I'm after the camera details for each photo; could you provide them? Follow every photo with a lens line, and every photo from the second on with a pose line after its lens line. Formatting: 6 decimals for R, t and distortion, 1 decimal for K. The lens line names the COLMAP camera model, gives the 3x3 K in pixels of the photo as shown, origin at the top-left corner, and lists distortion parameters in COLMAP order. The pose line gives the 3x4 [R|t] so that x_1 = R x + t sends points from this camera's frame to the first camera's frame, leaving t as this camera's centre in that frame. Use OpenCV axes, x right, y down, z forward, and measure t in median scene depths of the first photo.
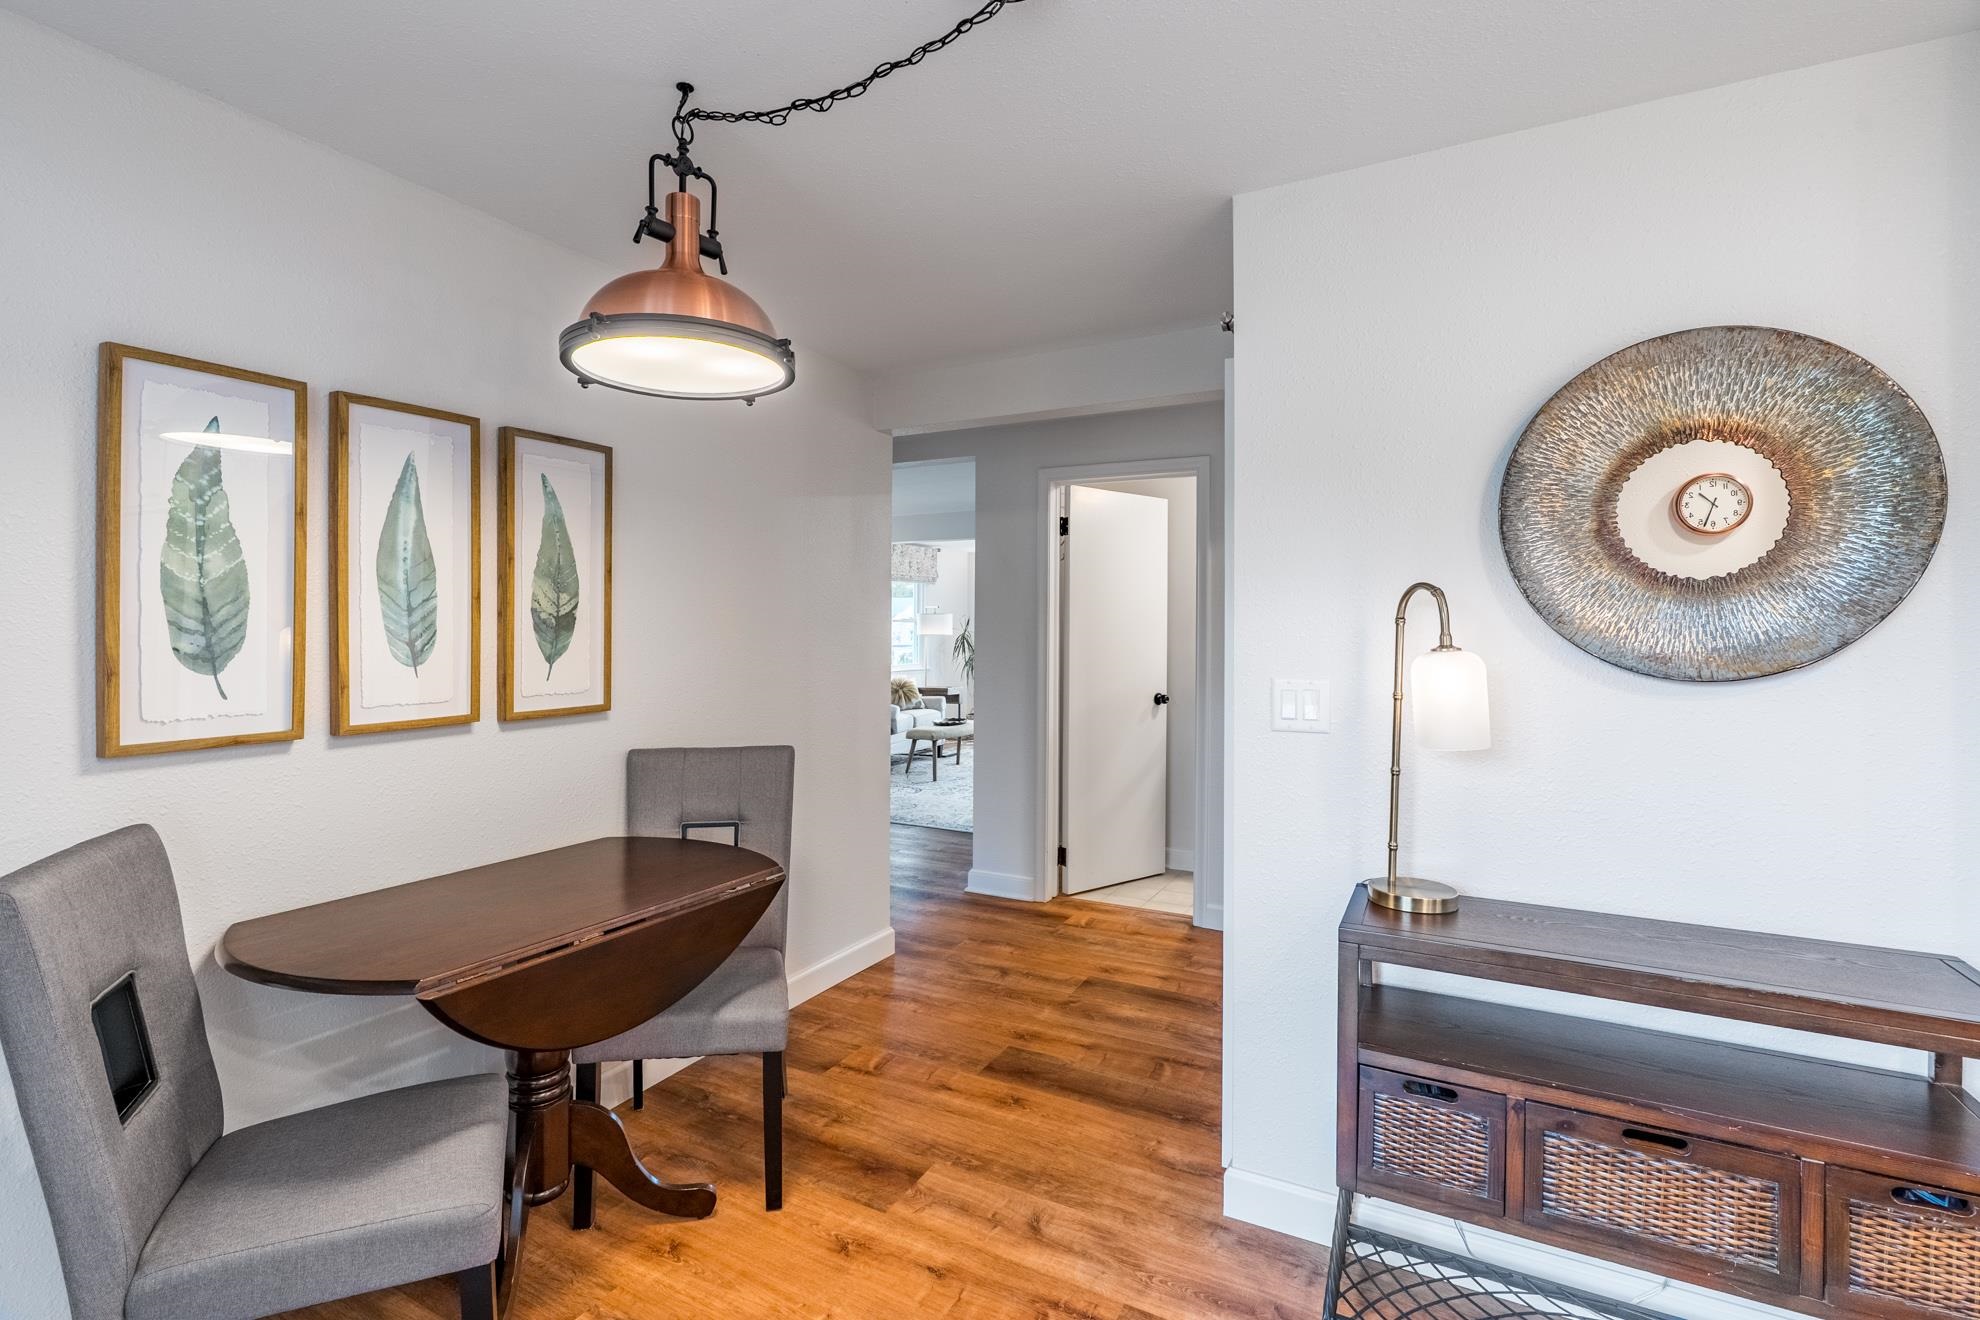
lens RADIAL K [[912.1, 0, 1032.6], [0, 912.1, 630.7], [0, 0, 1]] dist [0.000972, -0.001702]
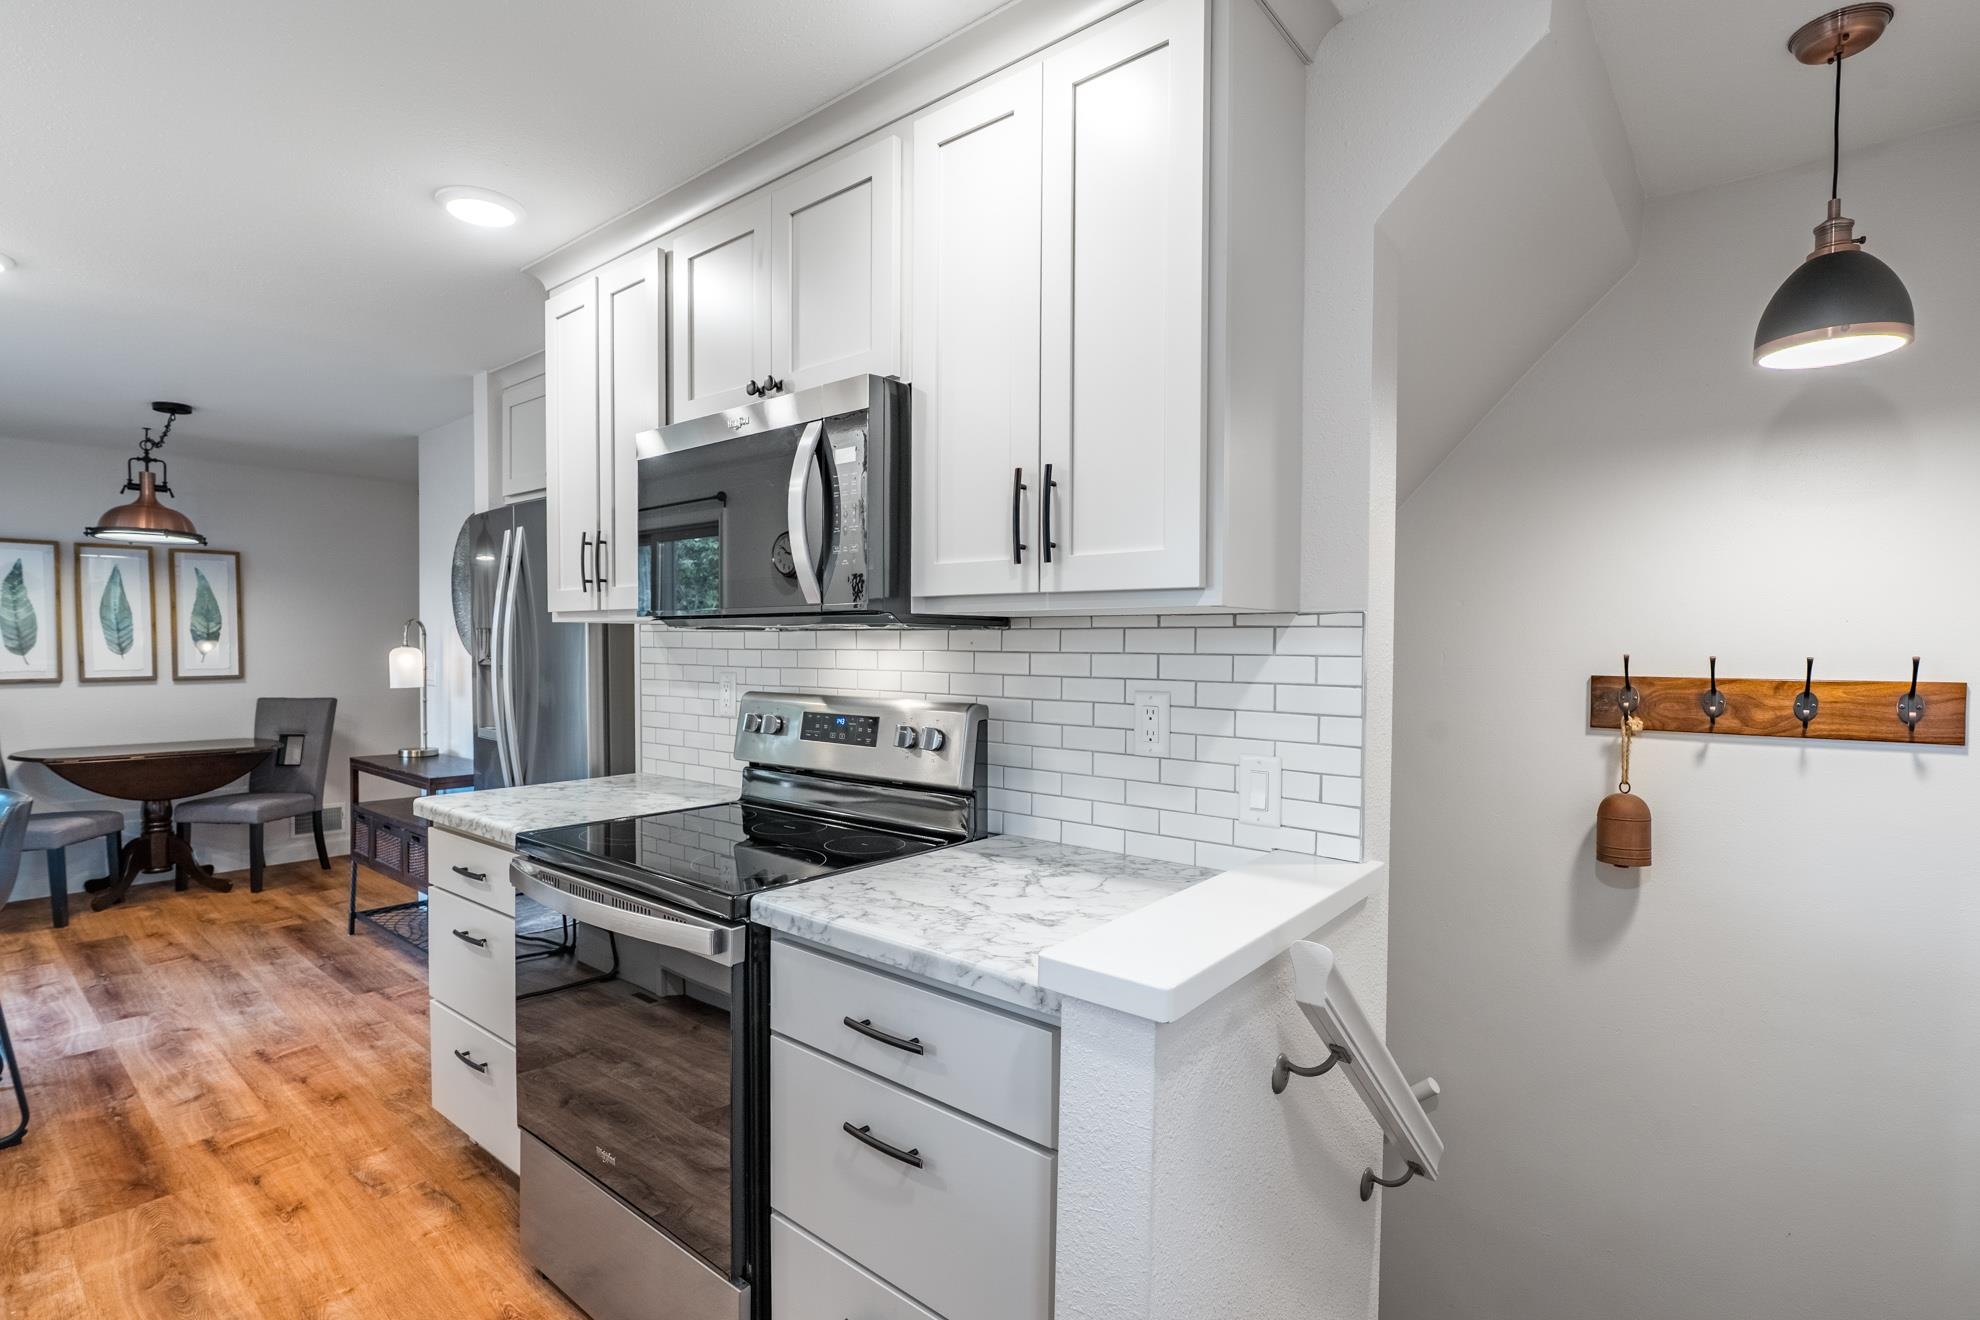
lens RADIAL K [[912.1, 0, 986.8], [0, 912.1, 673.4], [0, 0, 1]] dist [0.000972, -0.001702]
pose [[0.981356, 0.001828, -0.192190, 2.053584], [0.003455, 0.999625, 0.027151, 0.032825], [0.192168, -0.027309, 0.980982, -0.923566]]
